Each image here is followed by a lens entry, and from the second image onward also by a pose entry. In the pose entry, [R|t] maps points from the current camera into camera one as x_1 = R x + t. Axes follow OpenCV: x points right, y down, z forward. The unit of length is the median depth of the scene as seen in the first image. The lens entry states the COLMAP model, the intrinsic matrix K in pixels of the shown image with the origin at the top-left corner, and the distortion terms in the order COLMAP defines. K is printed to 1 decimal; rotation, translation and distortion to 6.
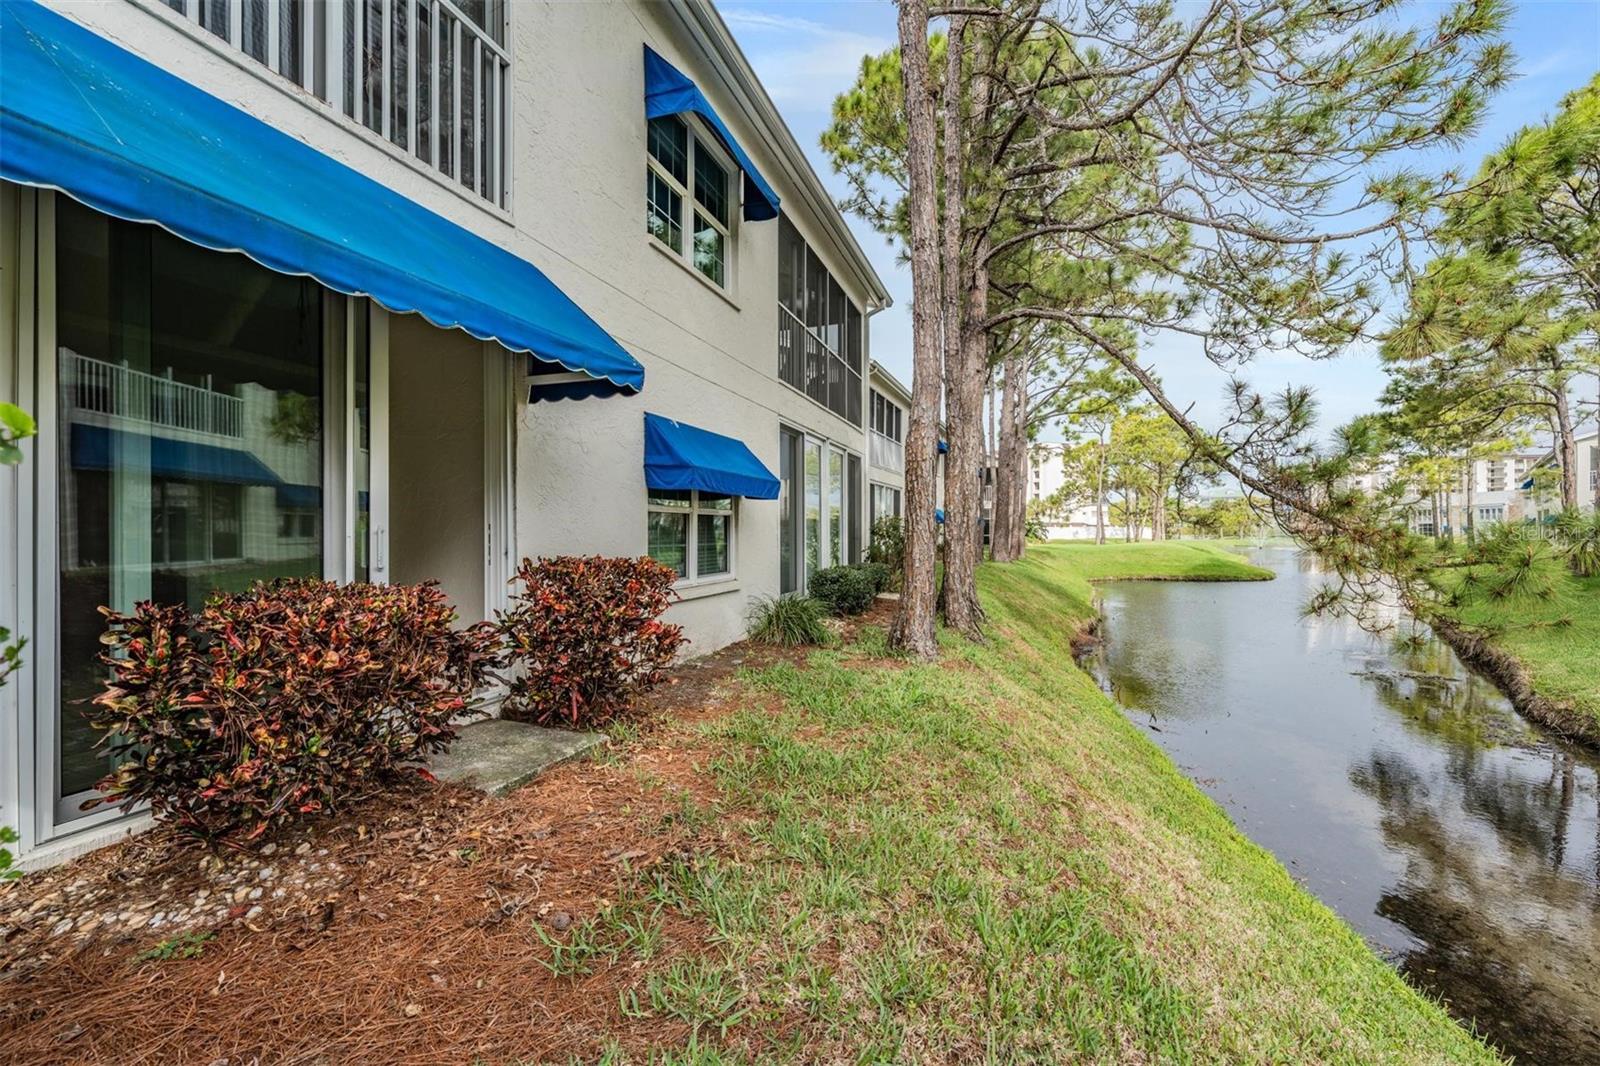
lens RADIAL K [[668.5, 0, 797.9], [0, 668.5, 531.6], [0, 0, 1]] dist [-0.000229, -0.000489]
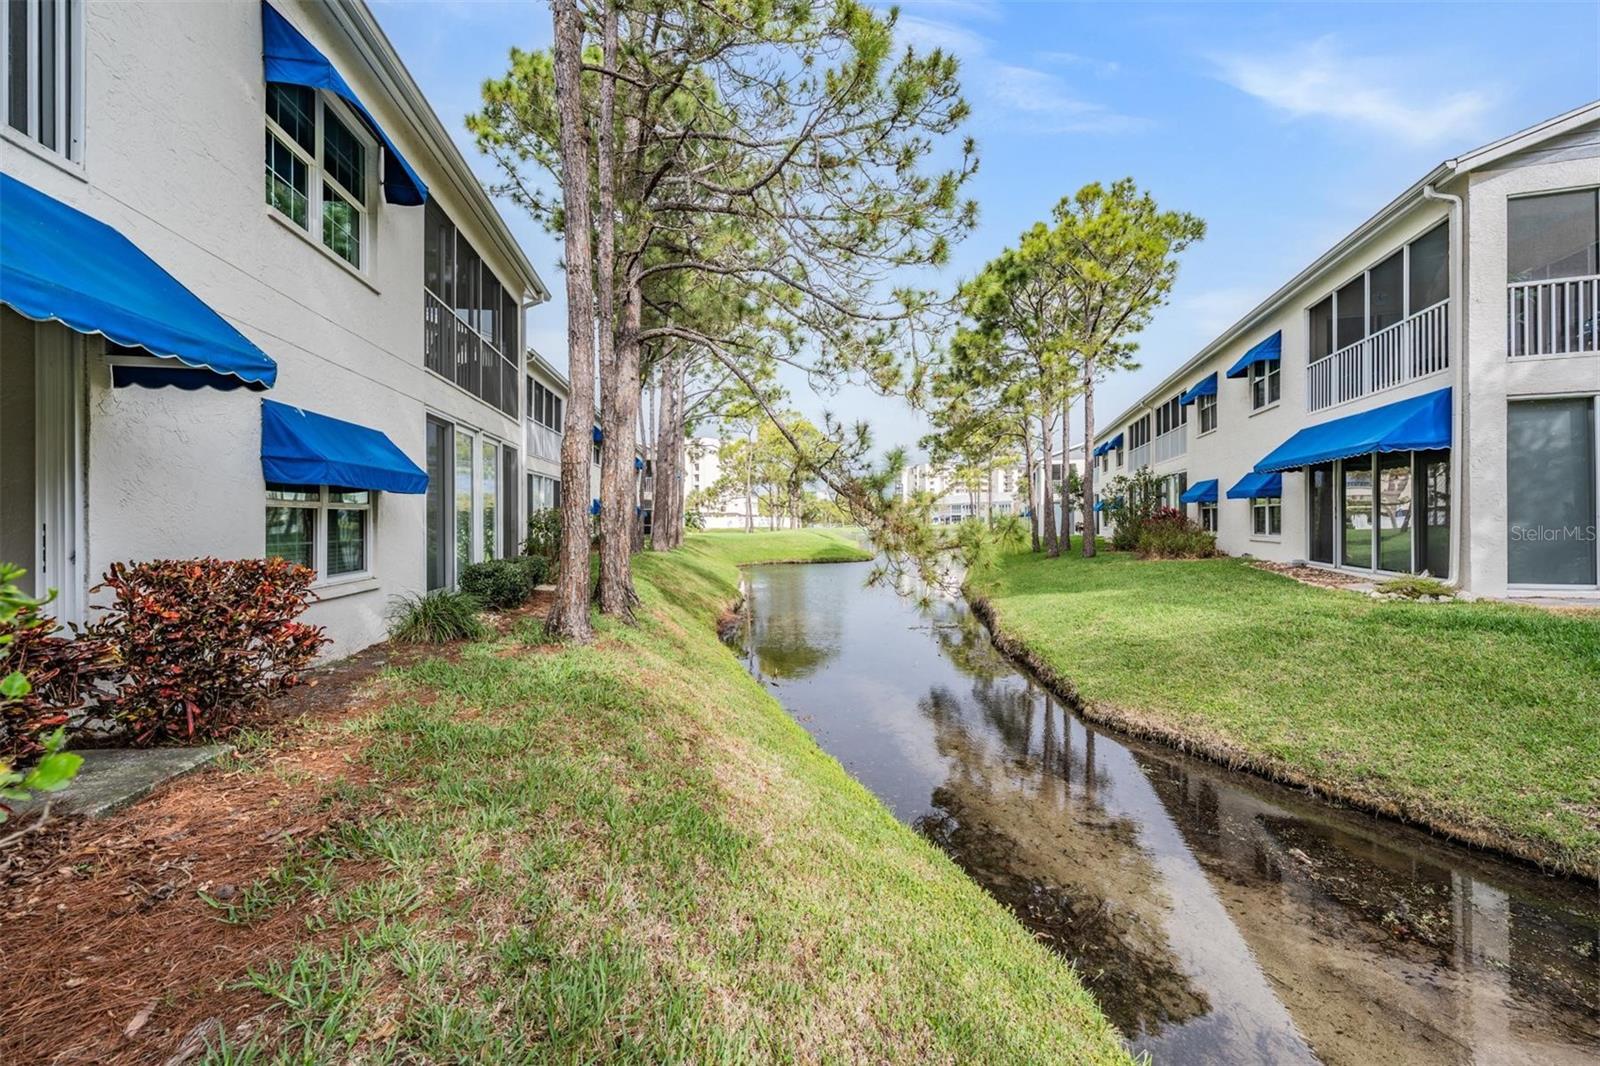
lens RADIAL K [[668.5, 0, 794.4], [0, 668.5, 520.3], [0, 0, 1]] dist [-0.000229, -0.000489]
pose [[0.883990, -0.001483, 0.467504, -0.012883], [0.001841, 0.999998, -0.000307, -0.010324], [-0.467503, 0.001132, 0.883991, -0.143729]]
